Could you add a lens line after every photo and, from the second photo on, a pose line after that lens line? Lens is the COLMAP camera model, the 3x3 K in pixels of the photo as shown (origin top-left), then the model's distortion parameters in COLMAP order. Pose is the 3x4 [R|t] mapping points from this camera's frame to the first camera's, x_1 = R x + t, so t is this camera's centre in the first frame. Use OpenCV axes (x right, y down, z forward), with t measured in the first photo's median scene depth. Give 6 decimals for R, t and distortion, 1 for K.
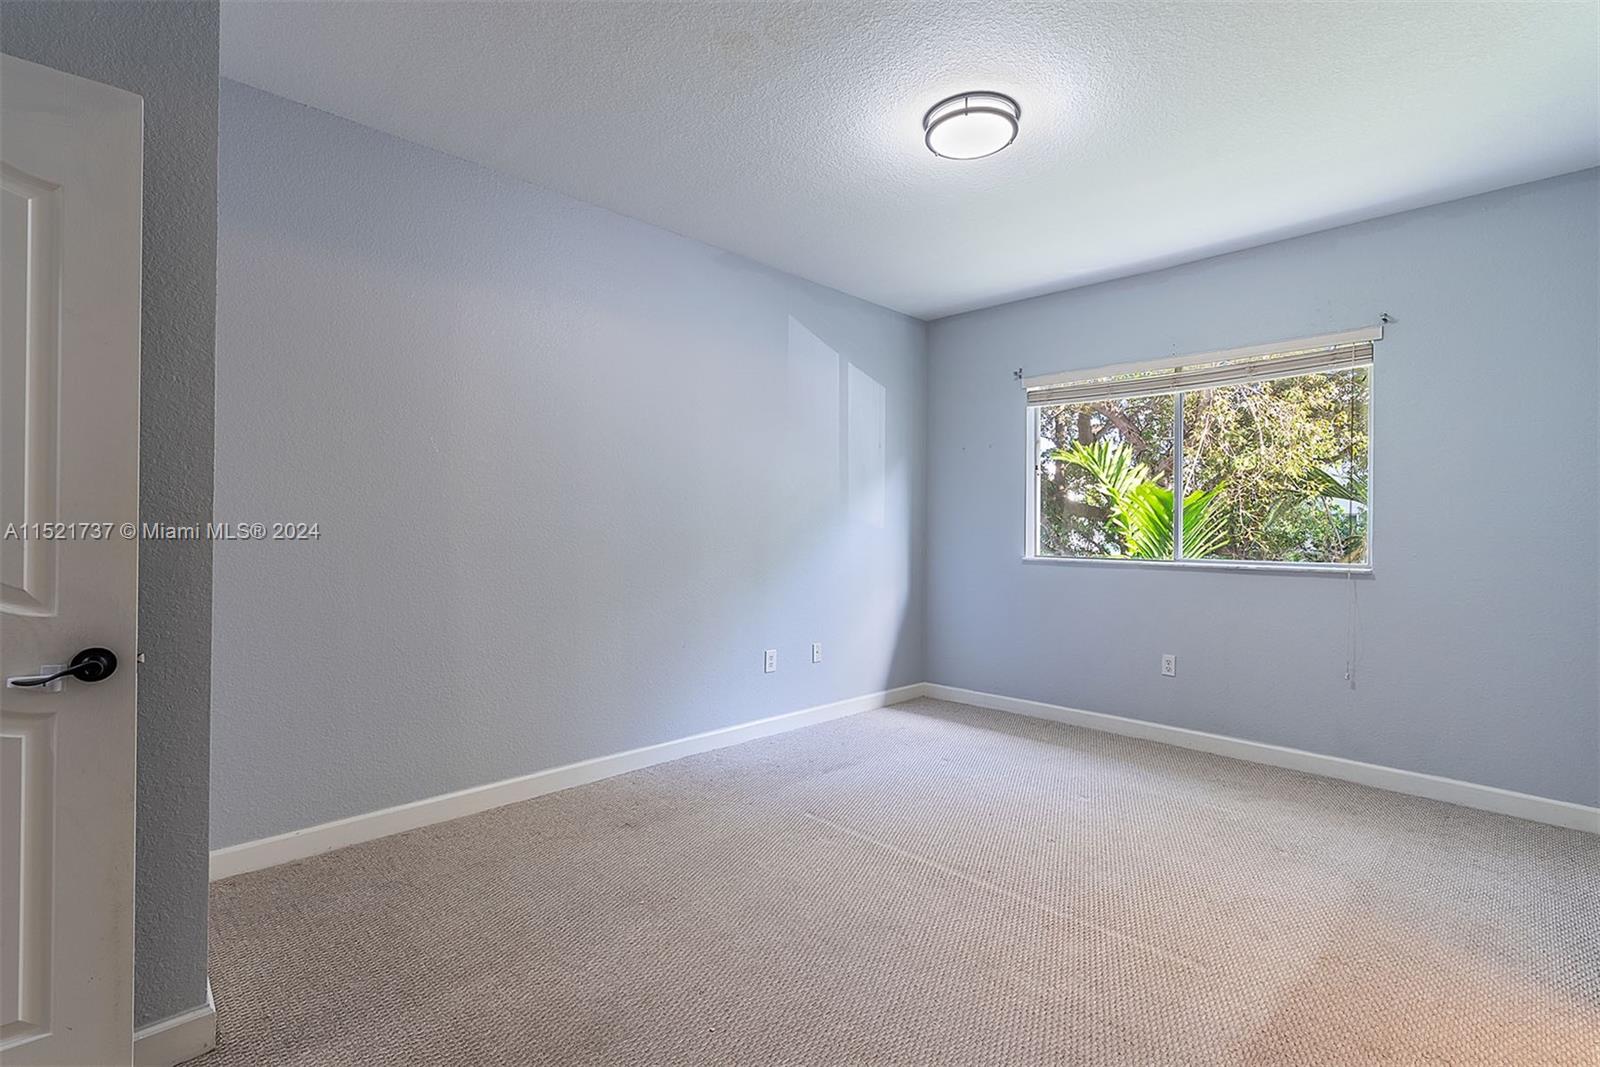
lens RADIAL K [[728.2, 0, 802.8], [0, 728.2, 528.3], [0, 0, 1]] dist [0.026386, -0.000111]
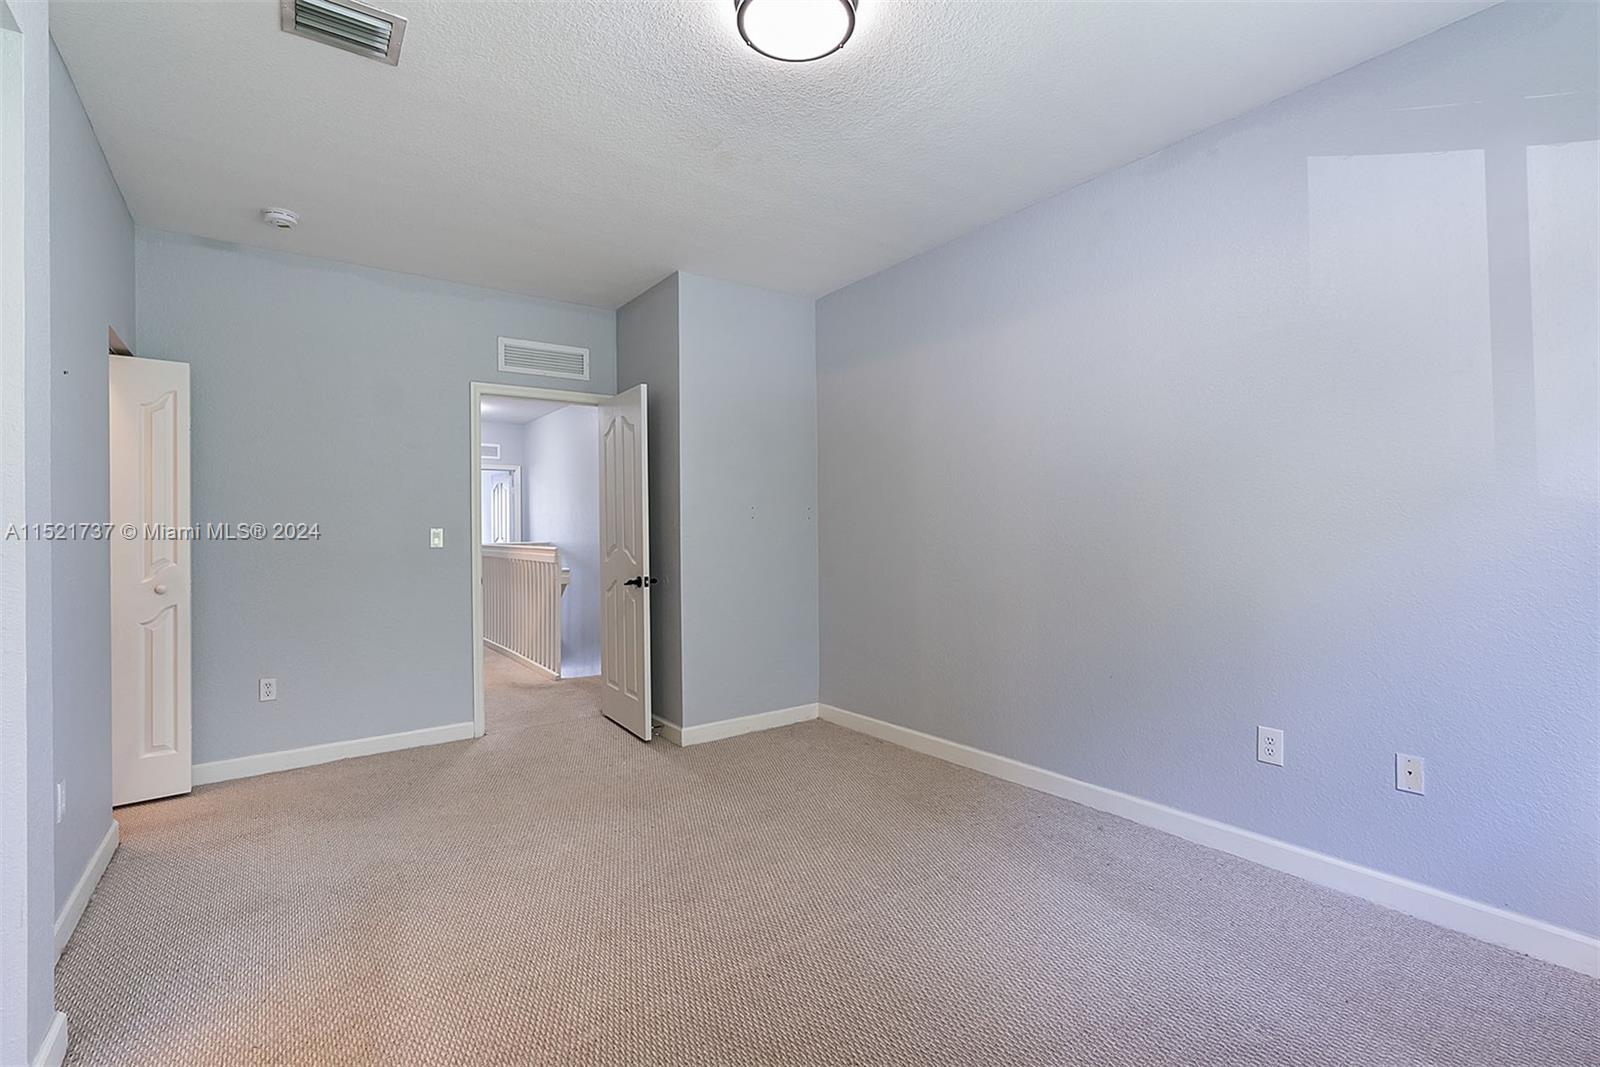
lens RADIAL K [[728.2, 0, 802.7], [0, 728.2, 532.8], [0, 0, 1]] dist [0.026386, -0.000111]
pose [[-0.131350, -0.011485, -0.991269, 0.760391], [-0.004106, 0.999931, -0.011042, 0.015629], [0.991327, 0.002619, -0.131389, 0.851453]]
